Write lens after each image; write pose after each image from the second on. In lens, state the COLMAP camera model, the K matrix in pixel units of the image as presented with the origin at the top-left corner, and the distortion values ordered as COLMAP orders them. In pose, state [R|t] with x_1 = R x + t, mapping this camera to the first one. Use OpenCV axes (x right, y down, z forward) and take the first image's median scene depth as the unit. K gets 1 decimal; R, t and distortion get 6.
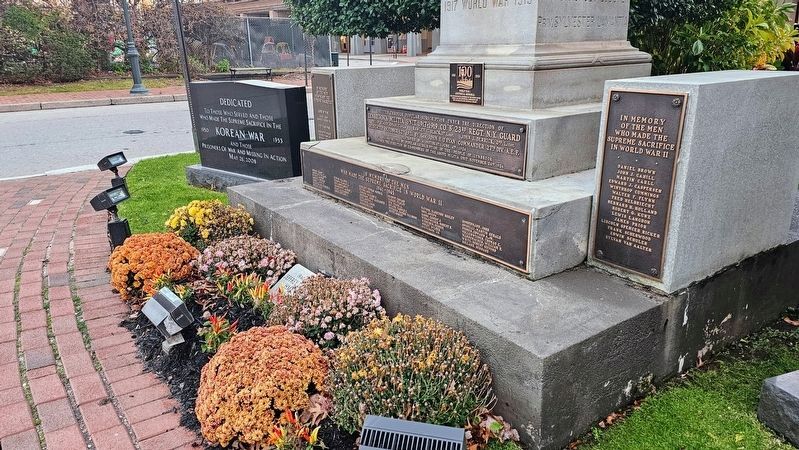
lens RADIAL K [[571.9, 0, 396.0], [0, 571.9, 228.8], [0, 0, 1]] dist [0.098081, -0.102481]
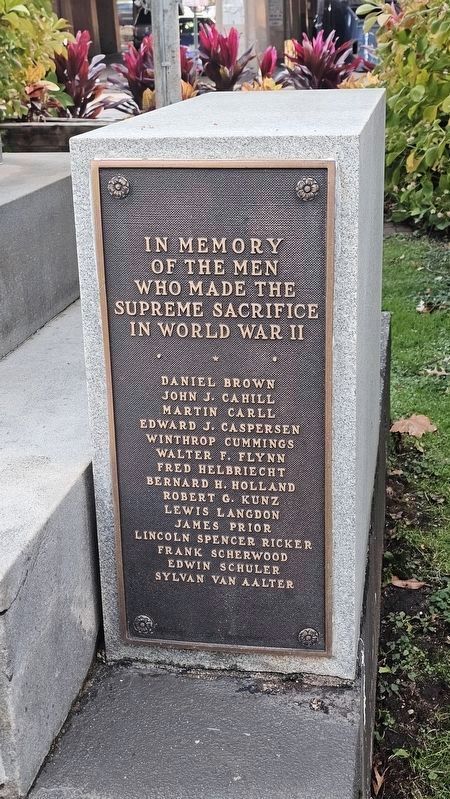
lens RADIAL K [[1113.3, 0, 225.0], [0, 1113.3, 399.5], [0, 0, 1]] dist [0.128542, -0.031303]
pose [[0.707129, -0.229128, 0.668931, -0.032271], [0.234725, 0.968460, 0.083597, -0.116890], [-0.666987, 0.097902, 0.738609, 0.391638]]
